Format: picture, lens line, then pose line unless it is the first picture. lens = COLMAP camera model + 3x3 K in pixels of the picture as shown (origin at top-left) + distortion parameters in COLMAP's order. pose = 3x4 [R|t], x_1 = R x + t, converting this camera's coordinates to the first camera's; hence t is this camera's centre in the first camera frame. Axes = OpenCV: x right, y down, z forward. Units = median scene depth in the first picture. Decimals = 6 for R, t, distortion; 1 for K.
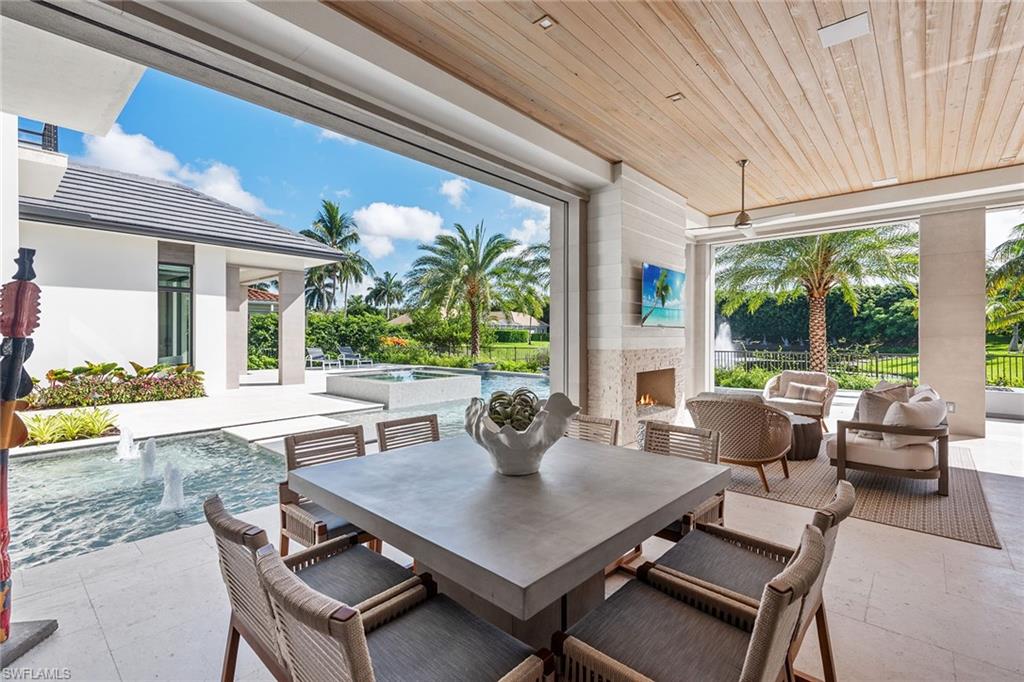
lens RADIAL K [[455.2, 0, 509.6], [0, 455.2, 337.3], [0, 0, 1]] dist [0.009766, -0.000762]
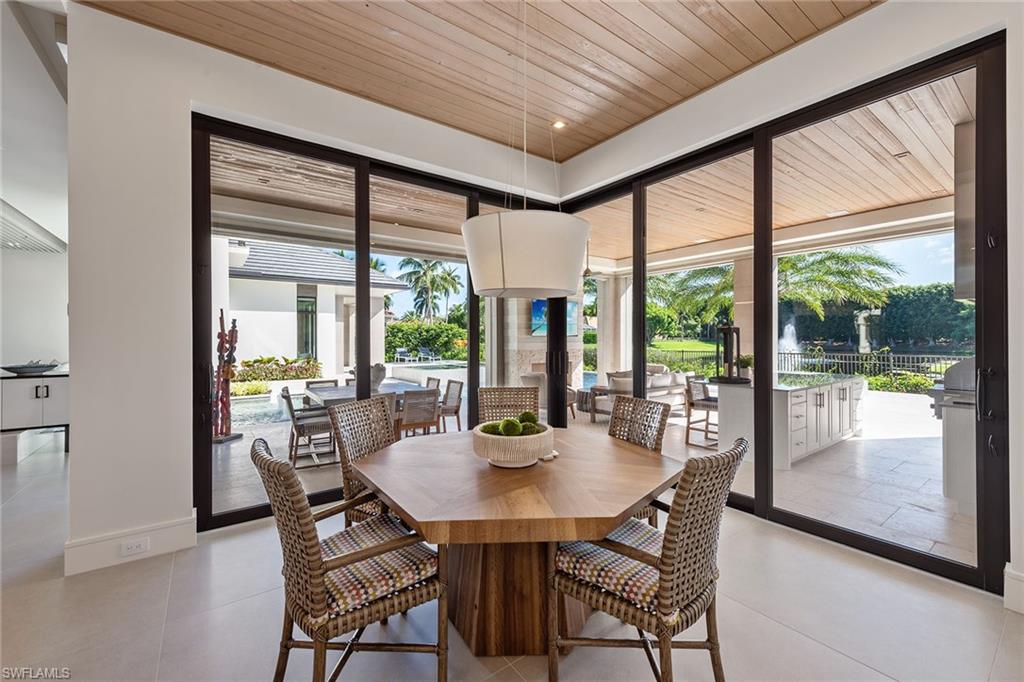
lens RADIAL K [[412.2, 0, 511.6], [0, 412.2, 337.3], [0, 0, 1]] dist [0.008213, -0.000938]
pose [[0.977558, -0.003250, -0.210639, 0.307994], [0.002577, 0.999991, -0.003470, -0.009279], [0.210649, 0.002850, 0.977558, -0.299852]]
